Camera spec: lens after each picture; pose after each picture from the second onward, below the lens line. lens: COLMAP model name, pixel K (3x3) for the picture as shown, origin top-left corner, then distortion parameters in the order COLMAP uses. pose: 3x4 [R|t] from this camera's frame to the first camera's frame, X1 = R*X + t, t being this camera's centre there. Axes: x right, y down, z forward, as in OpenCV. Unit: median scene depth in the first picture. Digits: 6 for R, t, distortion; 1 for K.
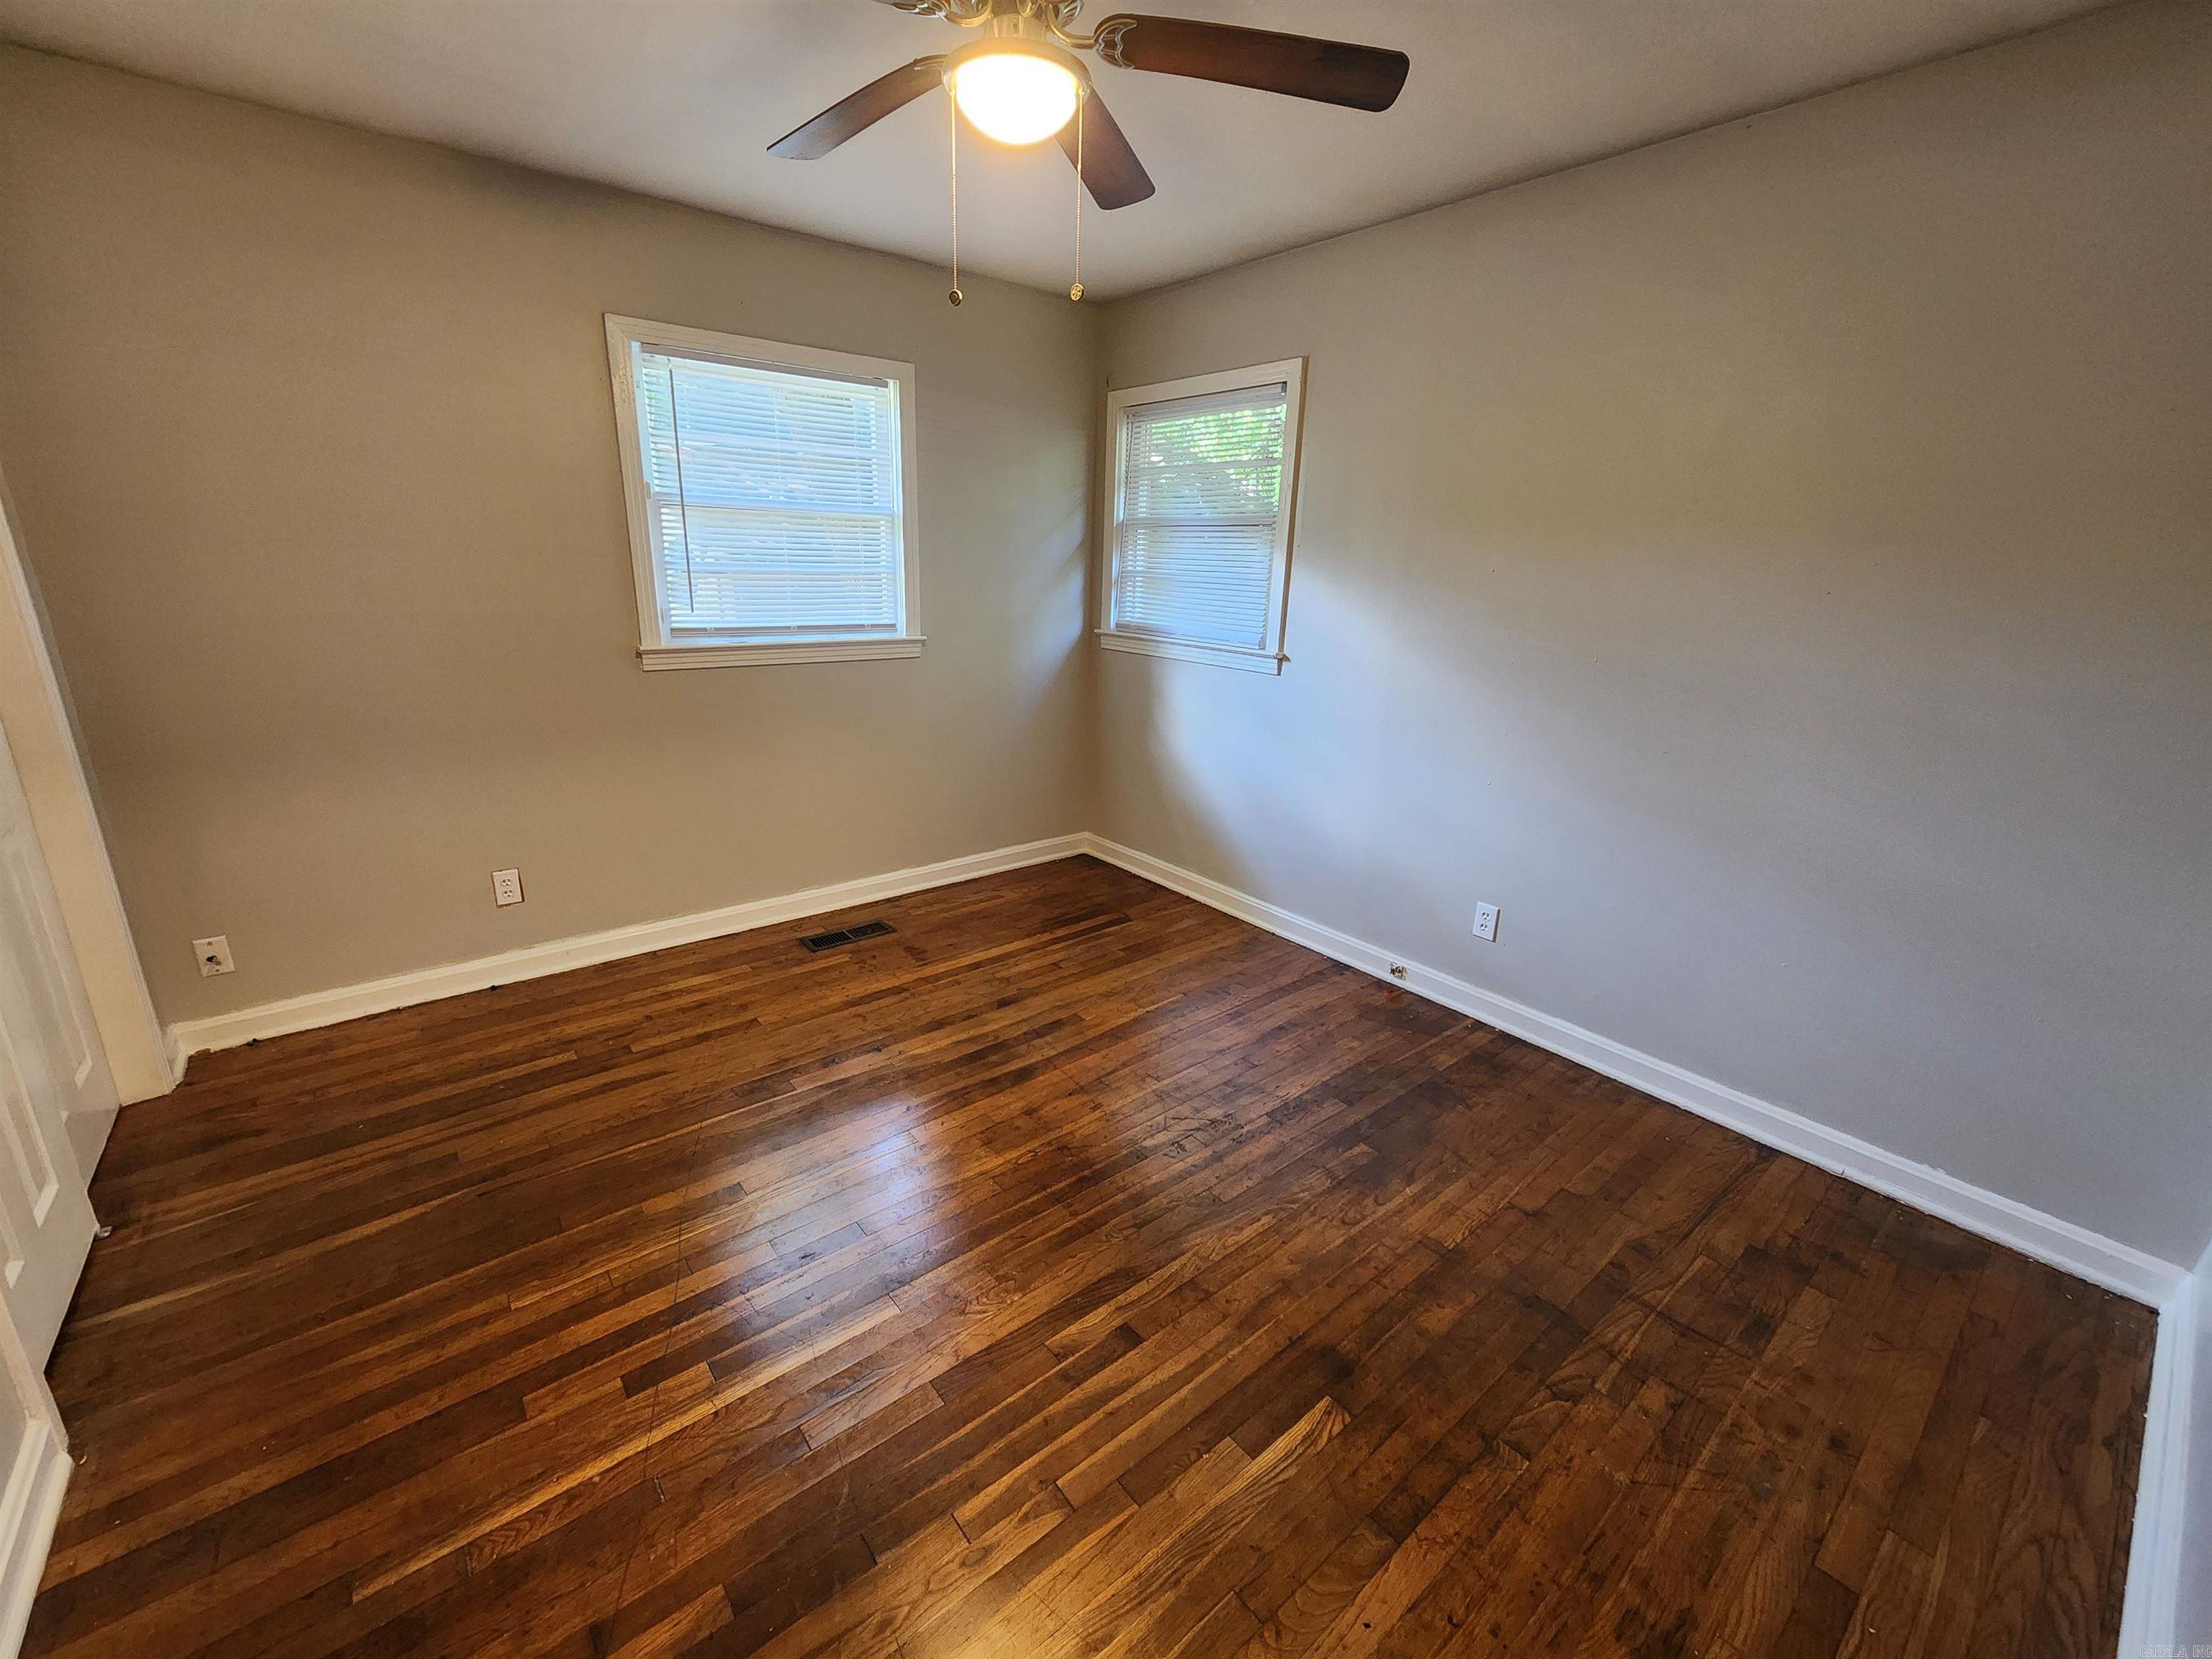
lens RADIAL K [[908.3, 0, 1089.3], [0, 908.3, 820.6], [0, 0, 1]] dist [0.004395, -0.003091]
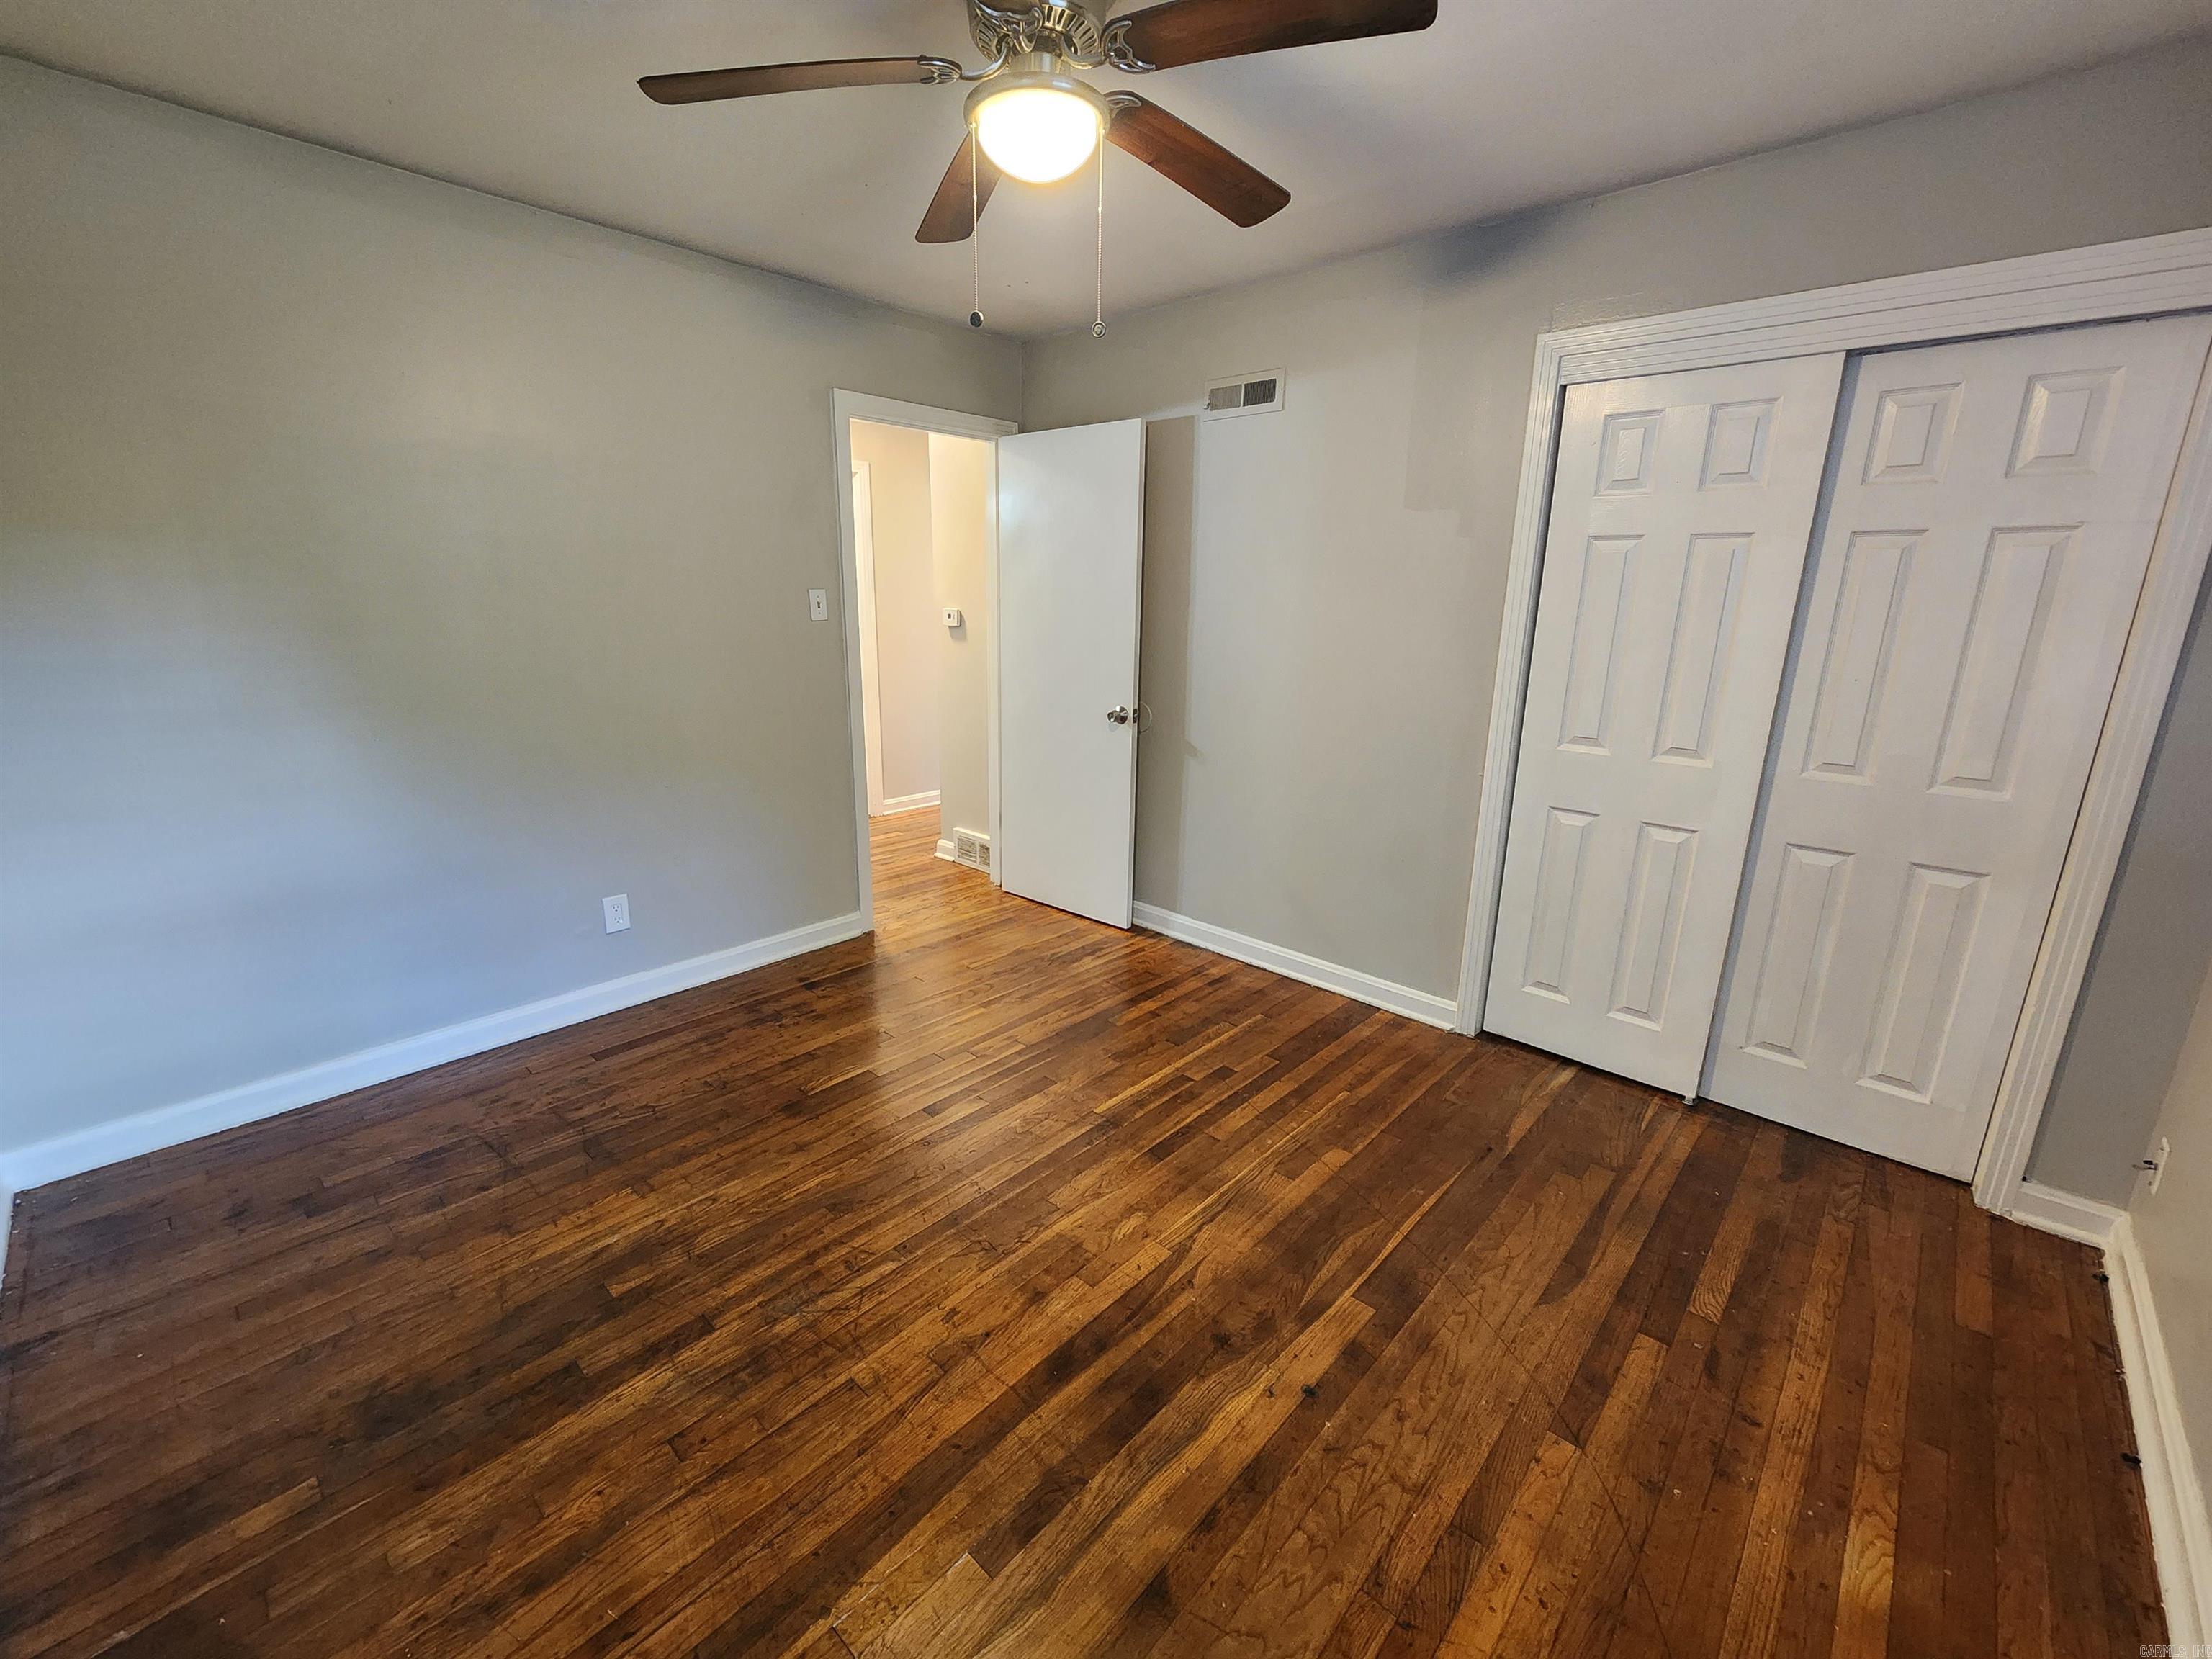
lens RADIAL K [[908.3, 0, 1089.3], [0, 908.3, 820.6], [0, 0, 1]] dist [0.004395, -0.003091]
pose [[-0.989430, -0.003861, -0.144957, 0.004841], [-0.077212, 0.860177, 0.504117, -0.422954], [0.122743, 0.509981, -0.851384, 1.466096]]
